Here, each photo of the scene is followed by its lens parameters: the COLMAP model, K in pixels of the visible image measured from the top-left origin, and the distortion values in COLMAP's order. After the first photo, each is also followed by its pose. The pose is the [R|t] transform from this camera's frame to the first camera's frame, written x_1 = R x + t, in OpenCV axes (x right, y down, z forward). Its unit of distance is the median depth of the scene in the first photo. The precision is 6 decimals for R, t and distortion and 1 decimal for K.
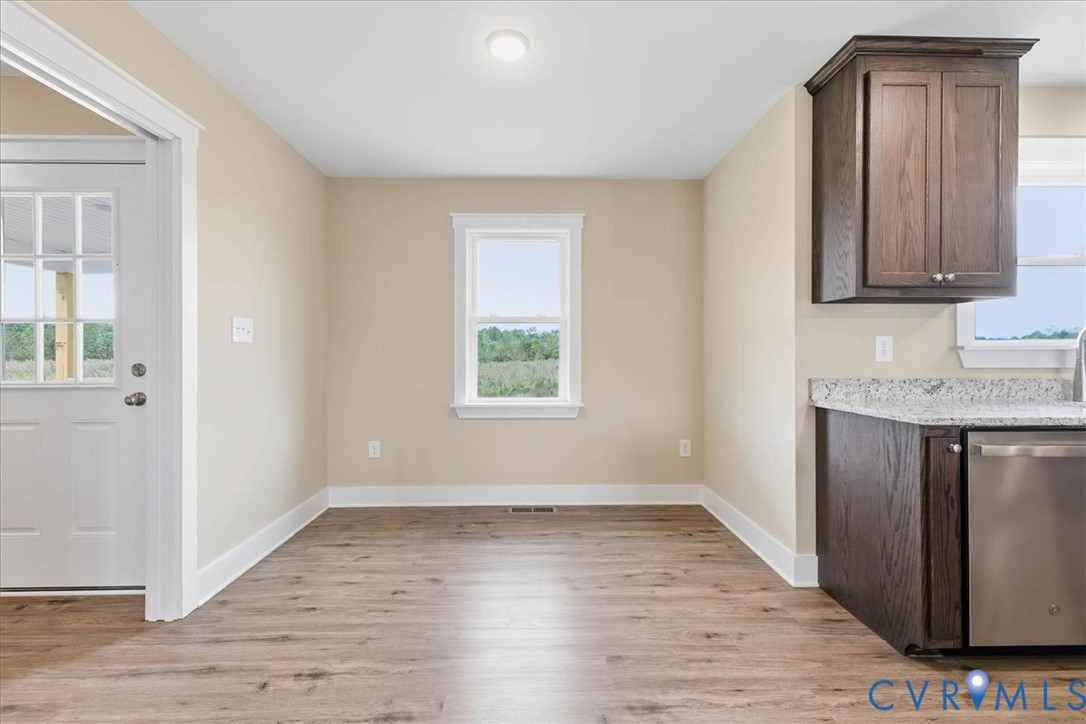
lens RADIAL K [[519.0, 0, 567.4], [0, 519.0, 352.4], [0, 0, 1]] dist [0.000107, 0.000144]
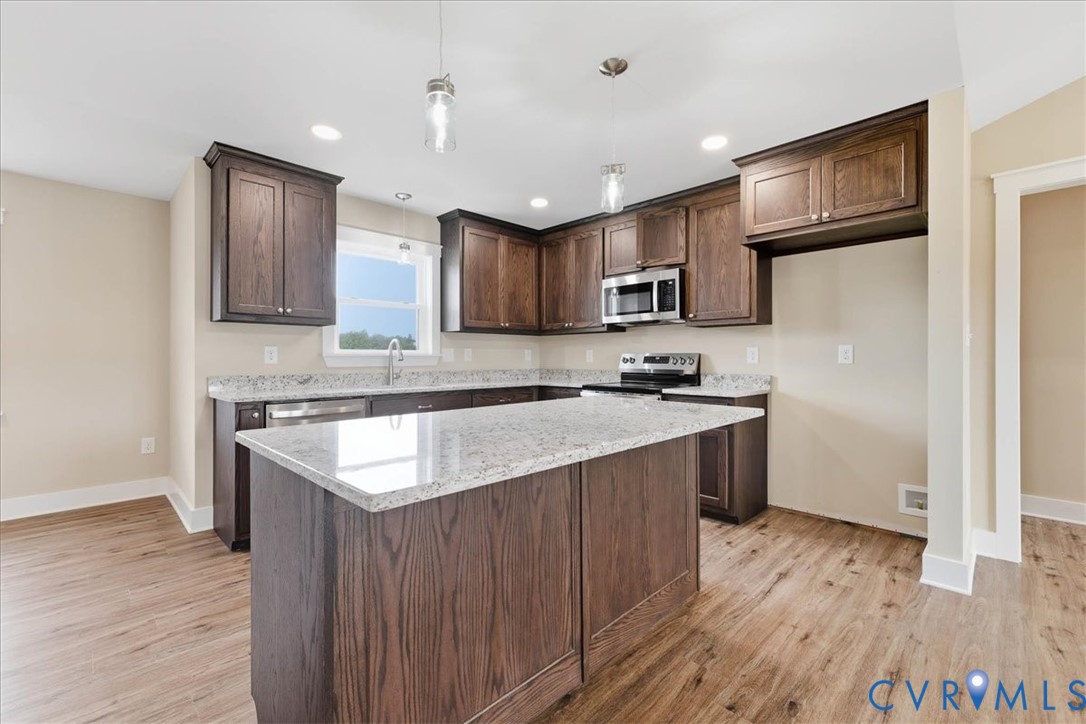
lens RADIAL K [[462.1, 0, 541.5], [0, 462.1, 356.5], [0, 0, 1]] dist [0.001568, 0.000952]
pose [[0.714012, 0.000257, 0.700134, 0.251934], [0.000668, 0.999999, -0.001048, -0.000791], [-0.700133, 0.001216, 0.714011, -0.489027]]
